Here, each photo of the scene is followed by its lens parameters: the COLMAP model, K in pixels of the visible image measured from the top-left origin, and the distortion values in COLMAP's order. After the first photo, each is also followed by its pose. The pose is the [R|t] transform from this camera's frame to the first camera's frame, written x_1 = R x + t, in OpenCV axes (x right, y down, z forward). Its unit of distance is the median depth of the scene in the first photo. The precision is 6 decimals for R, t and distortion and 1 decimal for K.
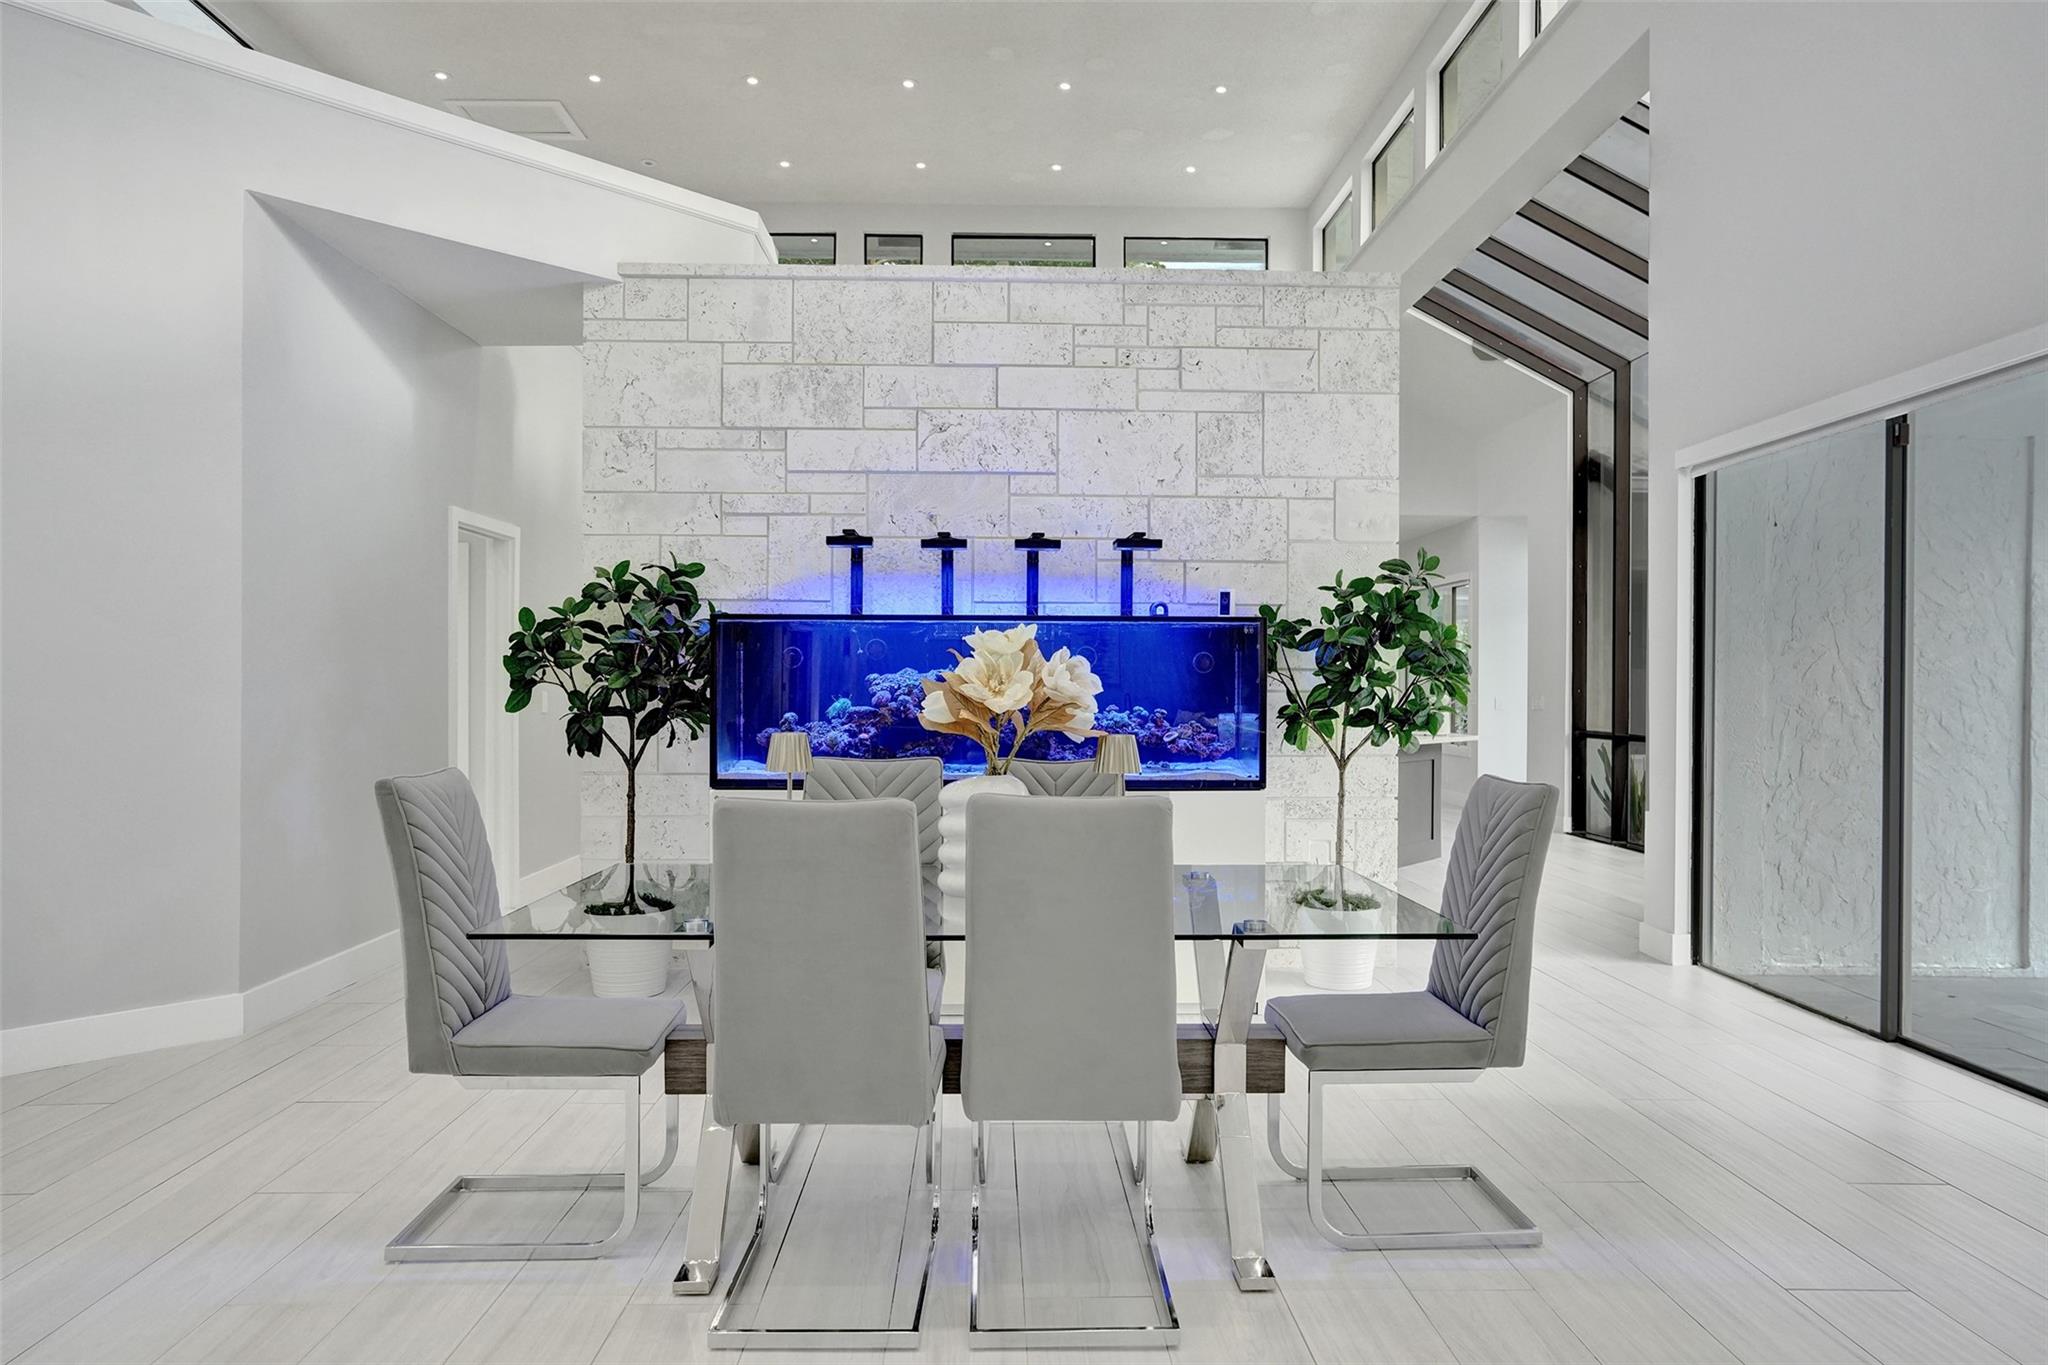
lens RADIAL K [[1209.3, 0, 1042.8], [0, 1209.3, 694.2], [0, 0, 1]] dist [-0.017356, 0.003568]
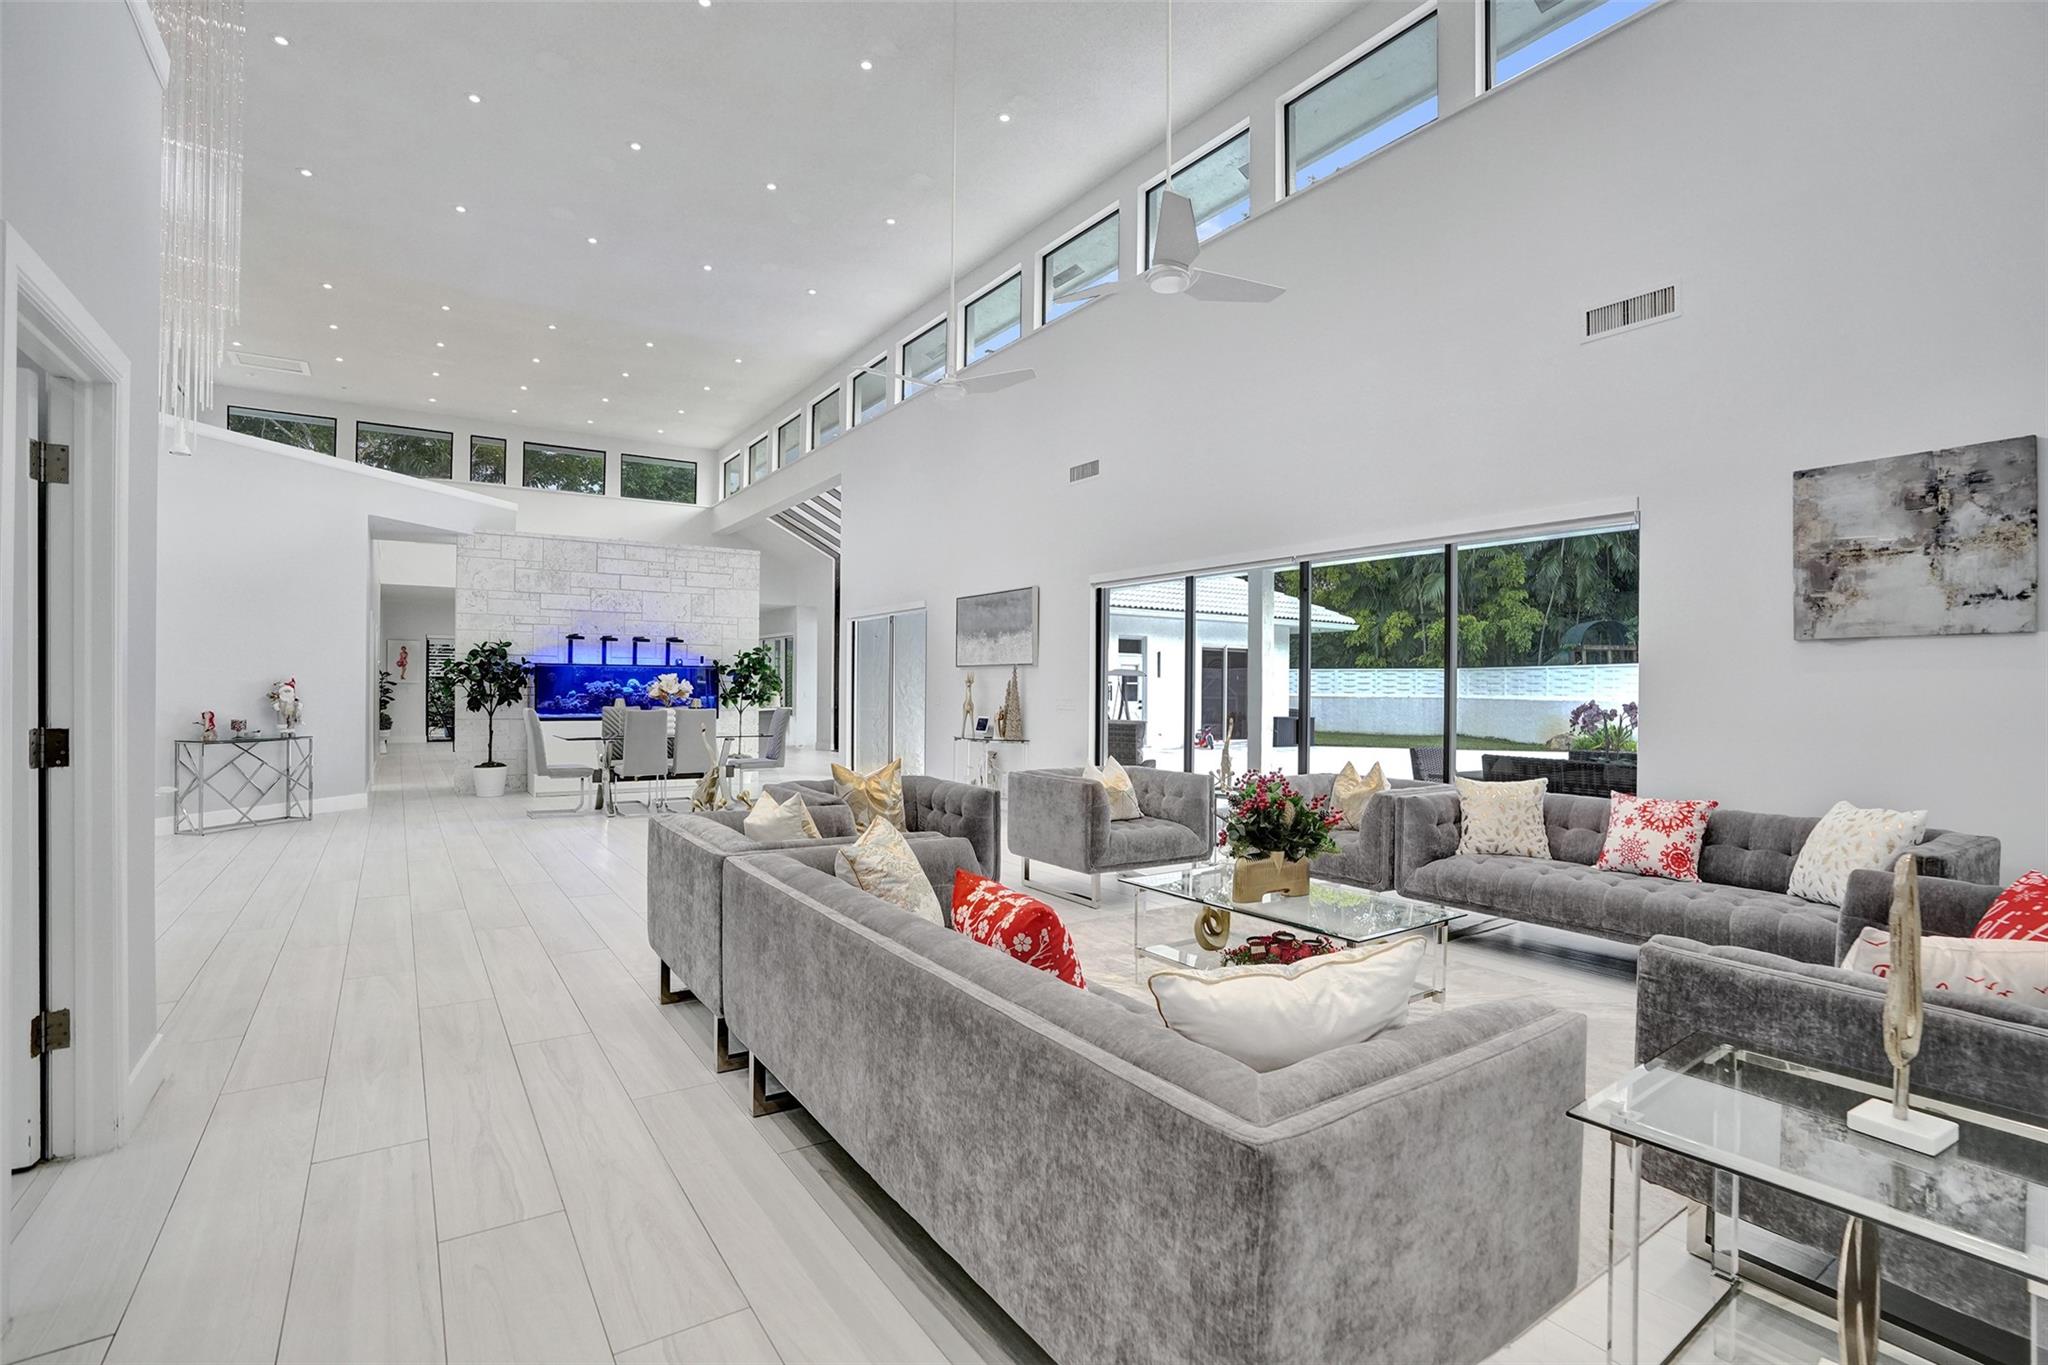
lens RADIAL K [[960.0, 0, 1018.1], [0, 960.0, 693.0], [0, 0, 1]] dist [-0.051277, 0.019989]
pose [[0.855509, -0.000496, 0.517788, -0.401285], [-0.000480, 0.999998, 0.001751, 0.003950], [-0.517788, -0.001747, 0.855507, -1.423141]]
